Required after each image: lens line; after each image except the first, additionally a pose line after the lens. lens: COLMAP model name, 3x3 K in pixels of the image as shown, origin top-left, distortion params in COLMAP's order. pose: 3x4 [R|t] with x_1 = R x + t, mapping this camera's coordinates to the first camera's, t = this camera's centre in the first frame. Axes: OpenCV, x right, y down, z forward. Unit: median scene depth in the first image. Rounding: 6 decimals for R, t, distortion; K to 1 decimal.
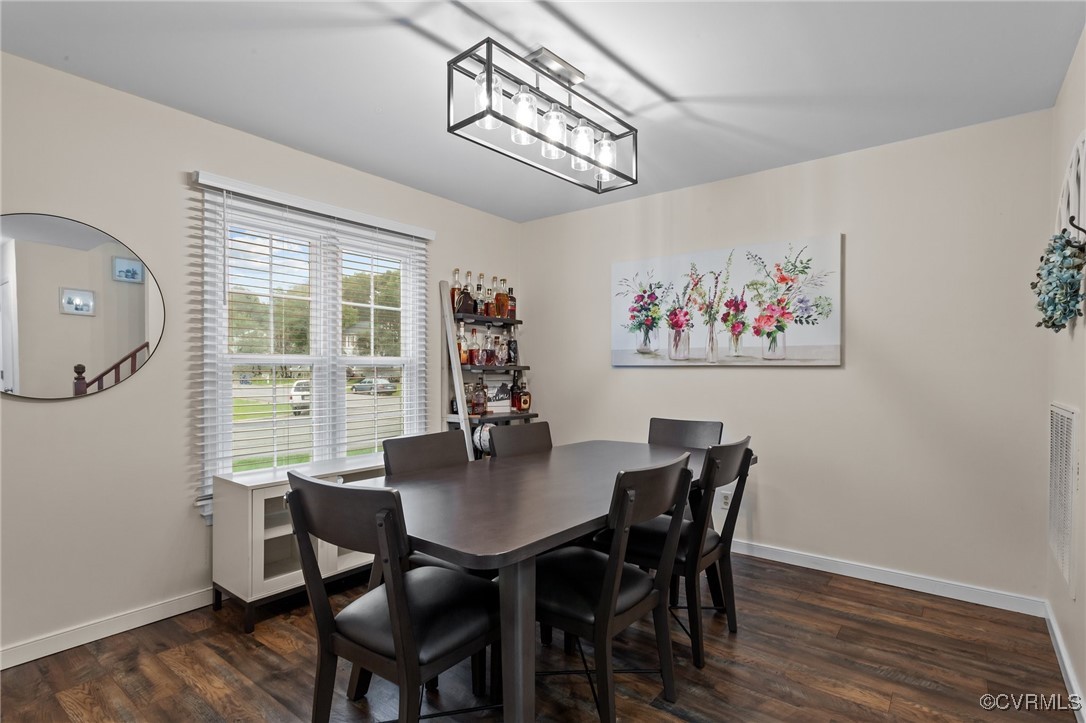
lens RADIAL K [[532.9, 0, 561.3], [0, 532.9, 375.7], [0, 0, 1]] dist [0.004490, -0.000218]
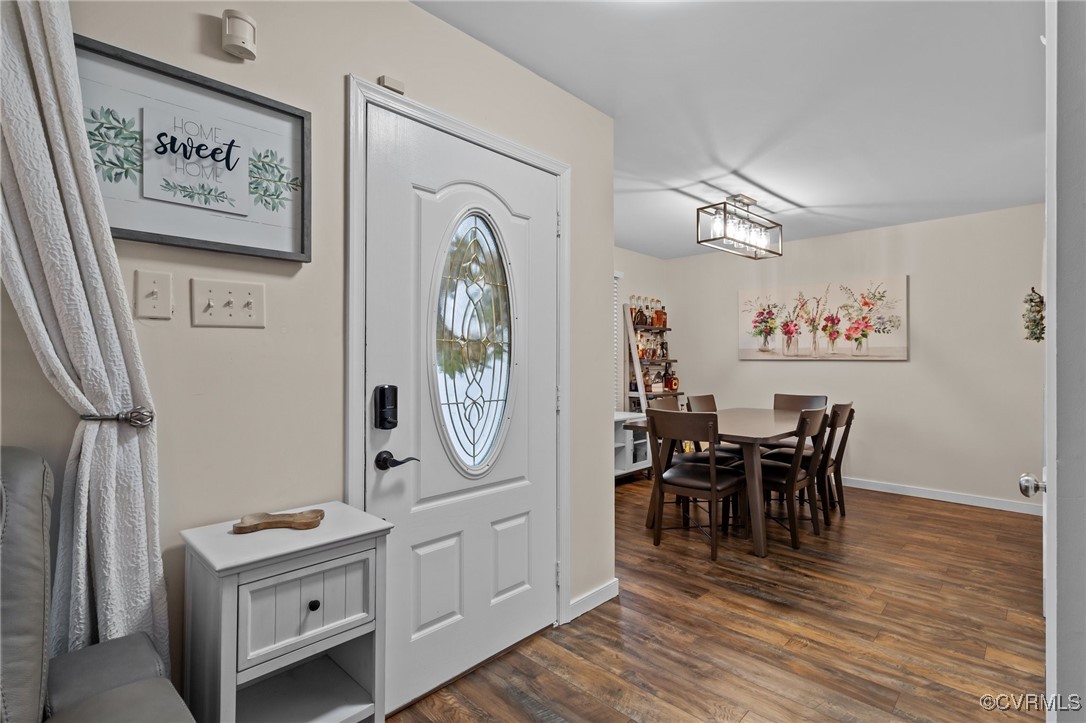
lens RADIAL K [[513.6, 0, 552.7], [0, 513.6, 358.3], [0, 0, 1]] dist [0.000084, 0.001236]
pose [[0.993982, -0.000890, -0.109540, -0.317732], [-0.000816, 0.999879, -0.015523, 0.000209], [0.109541, 0.015519, 0.993861, -0.563462]]
